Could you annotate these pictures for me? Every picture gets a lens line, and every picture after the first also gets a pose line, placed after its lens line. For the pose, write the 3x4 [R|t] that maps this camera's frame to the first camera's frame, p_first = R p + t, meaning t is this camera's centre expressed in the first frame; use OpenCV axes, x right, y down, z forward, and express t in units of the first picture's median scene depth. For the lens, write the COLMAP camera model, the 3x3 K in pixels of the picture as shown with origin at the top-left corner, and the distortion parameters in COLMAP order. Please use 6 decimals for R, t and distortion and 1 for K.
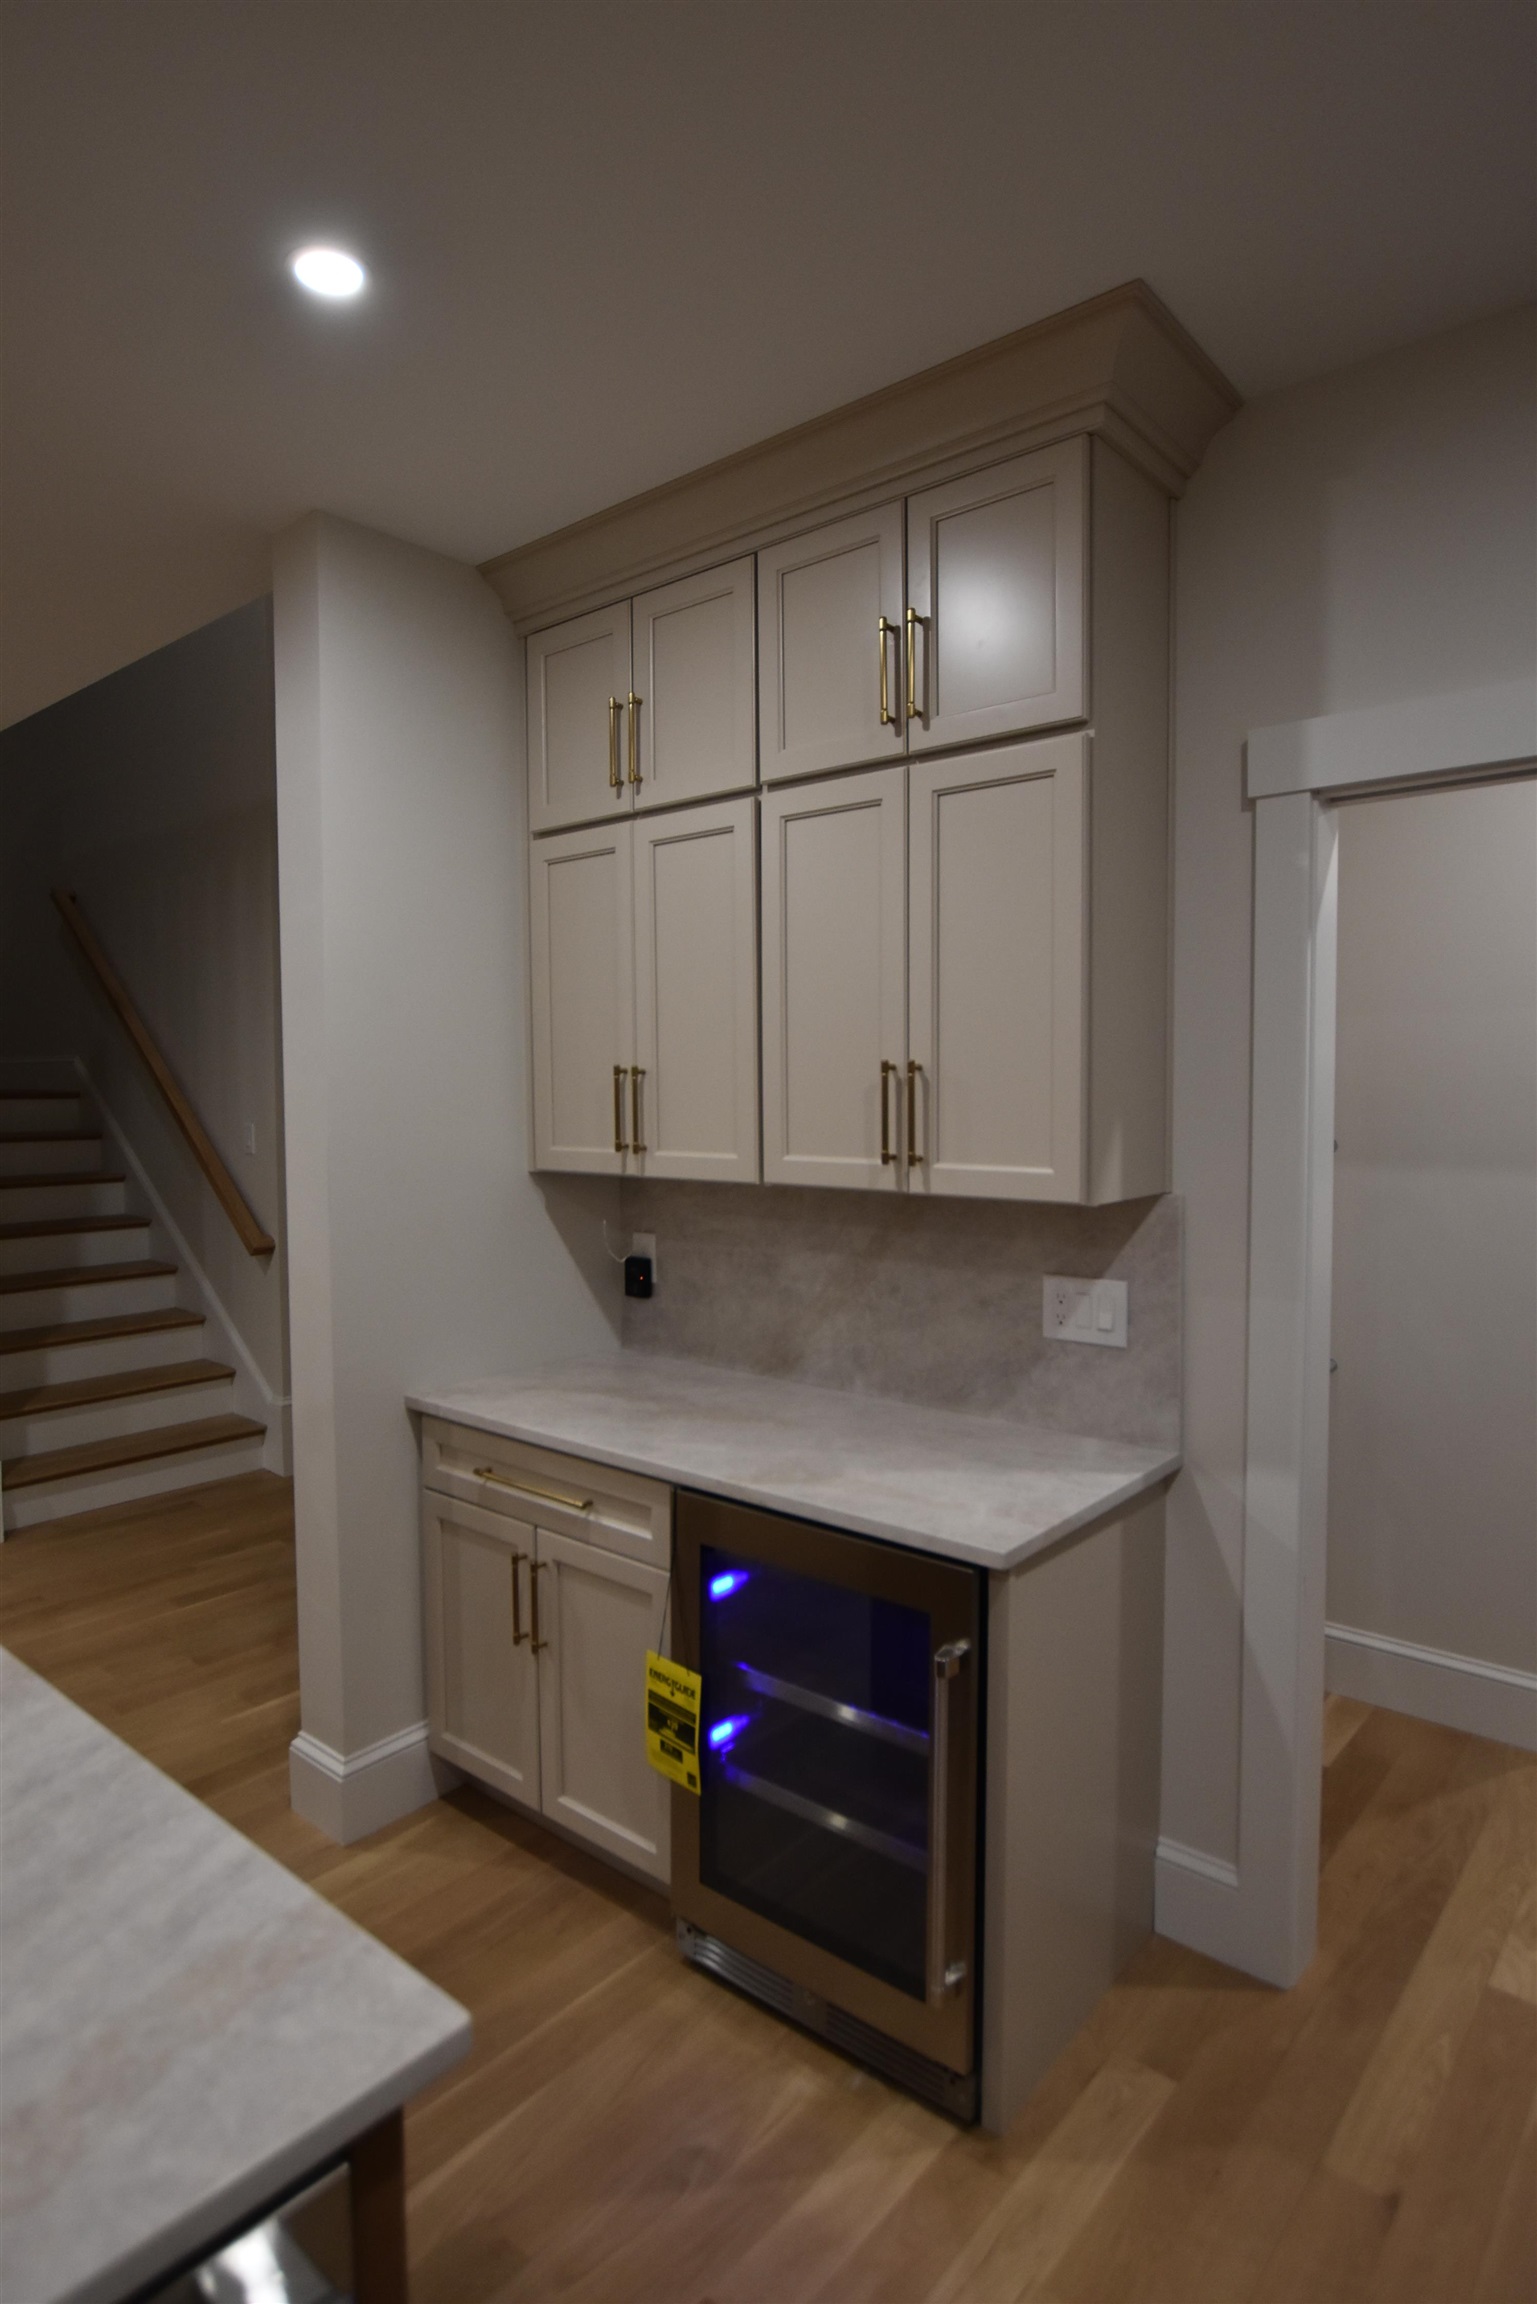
lens RADIAL K [[1250.0, 0, 803.9], [0, 1250.0, 1146.9], [0, 0, 1]] dist [-0.008278, -0.002621]
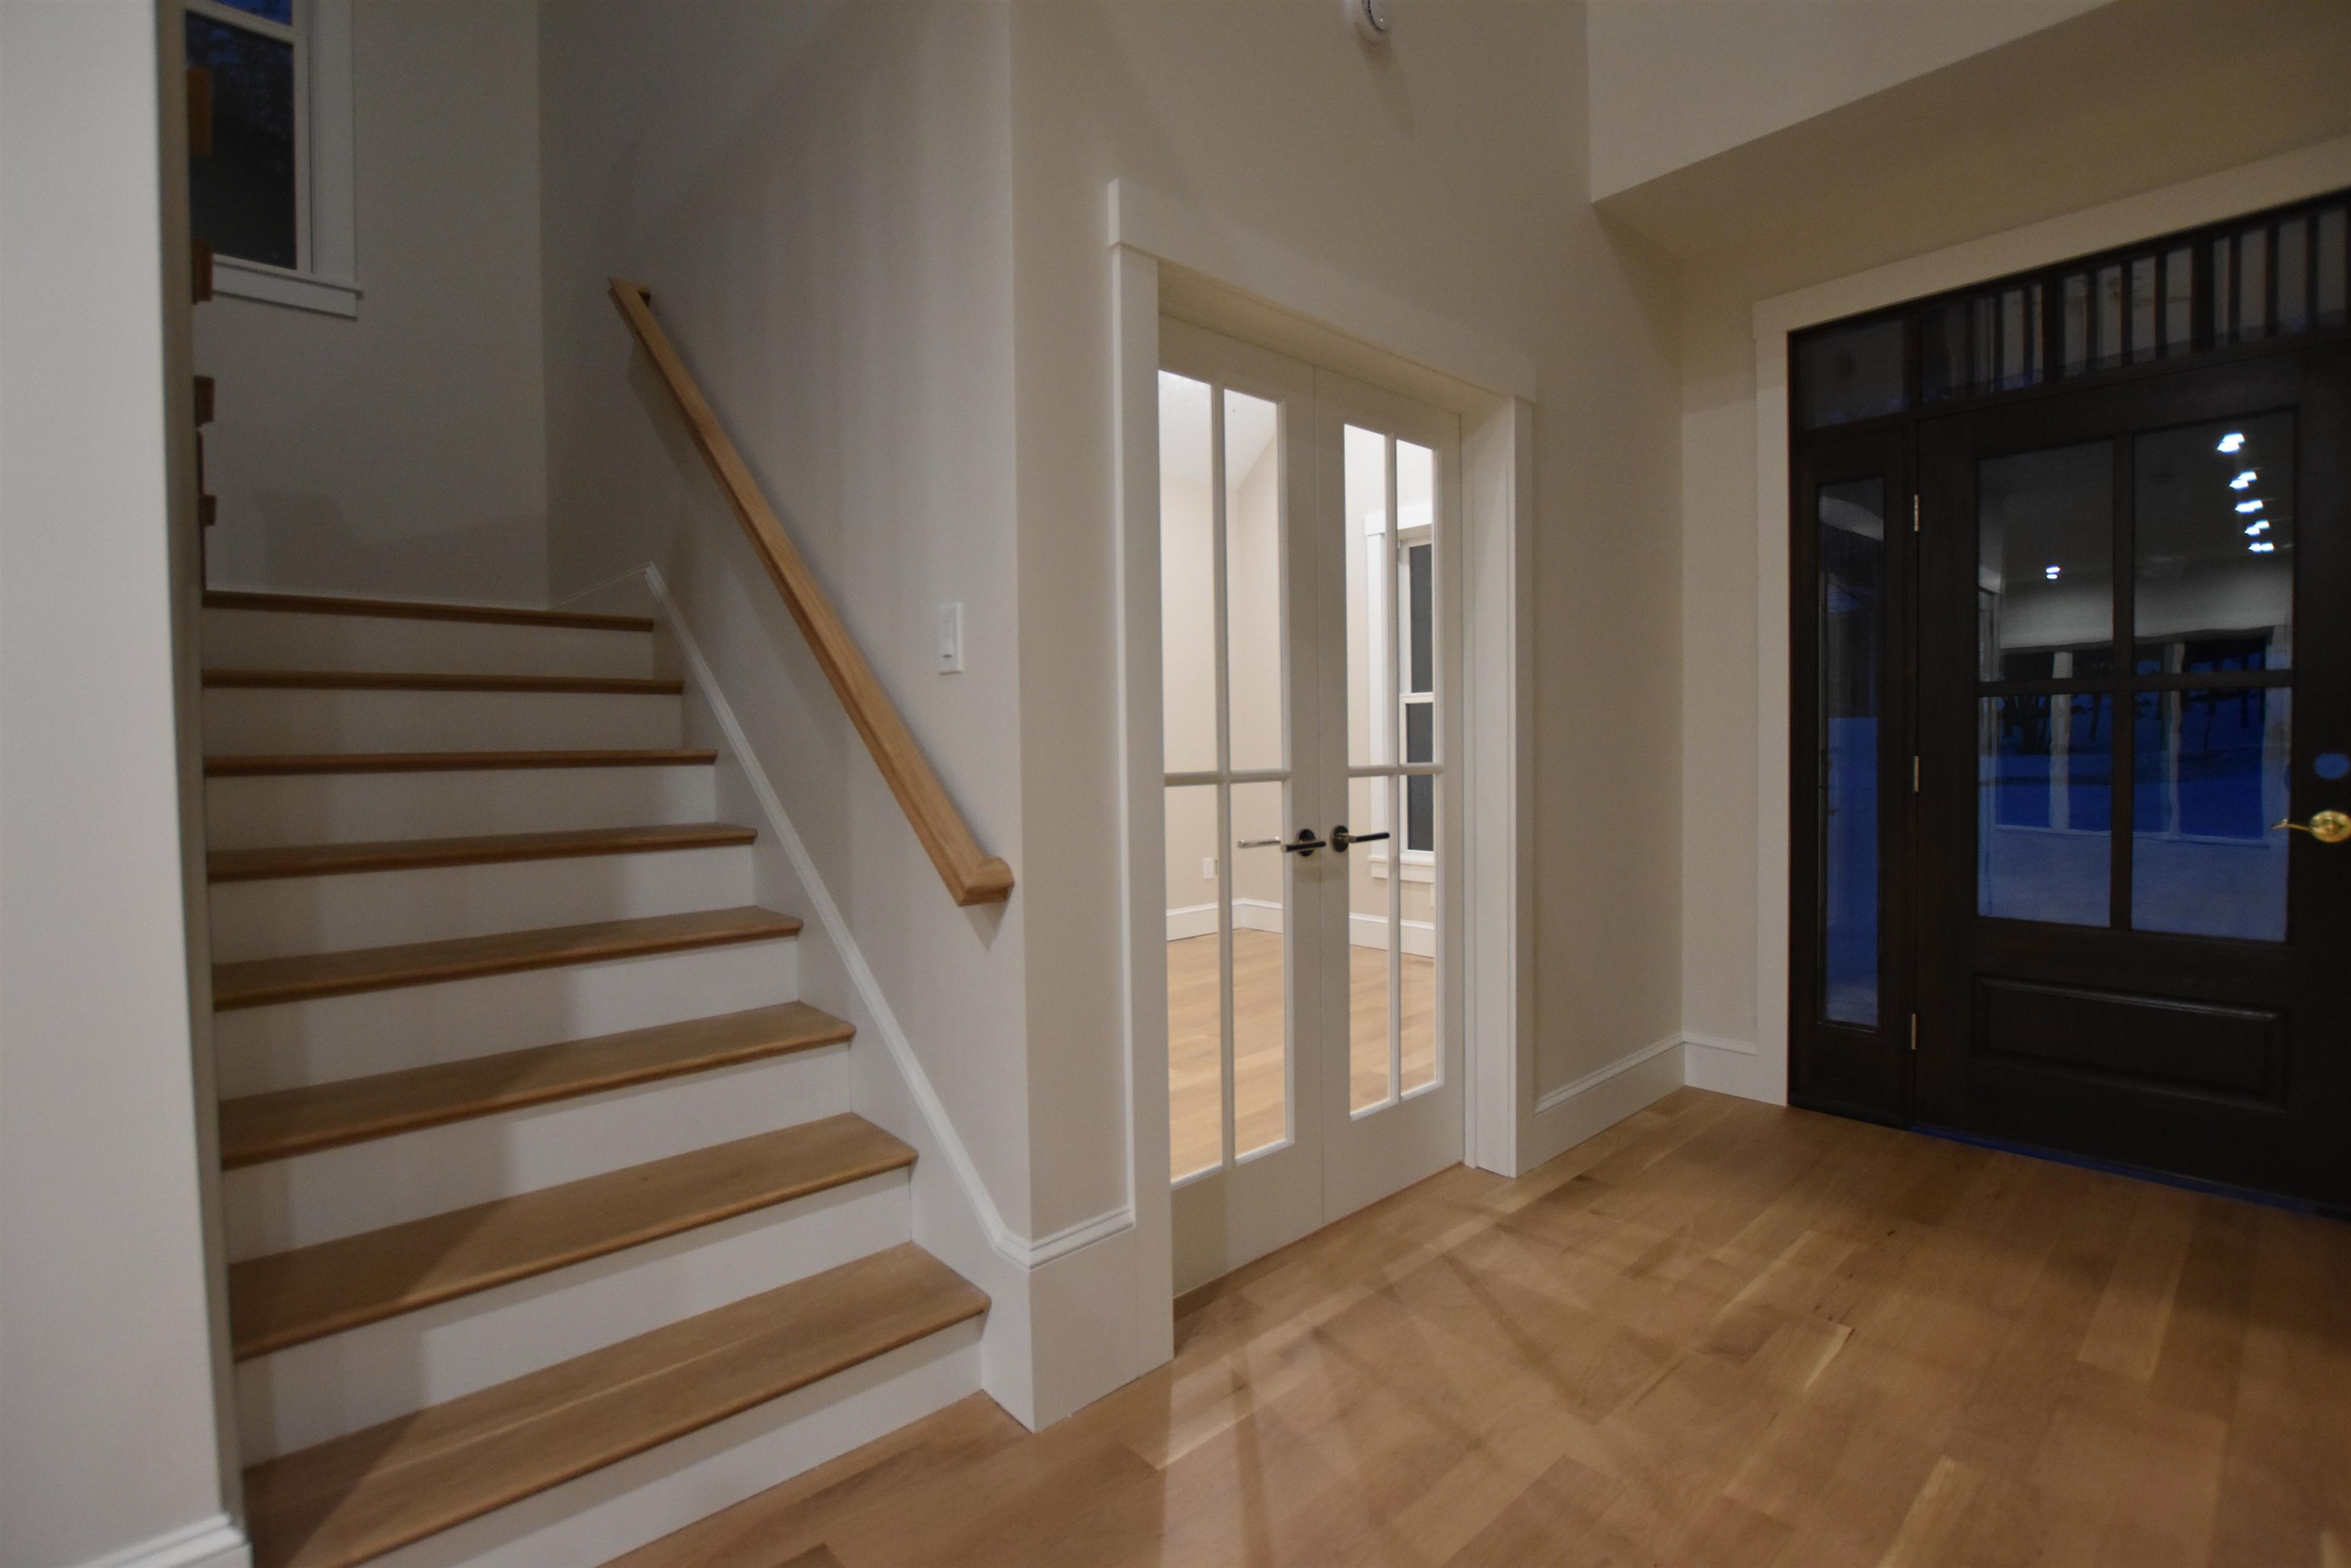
lens RADIAL K [[1062.7, 0, 1161.0], [0, 1062.7, 776.7], [0, 0, 1]] dist [-0.035003, 0.000524]
pose [[0.988095, -0.008192, -0.153626, -0.290606], [0.005181, 0.999787, -0.019987, 0.046039], [0.153757, 0.018953, 0.987927, 0.594777]]
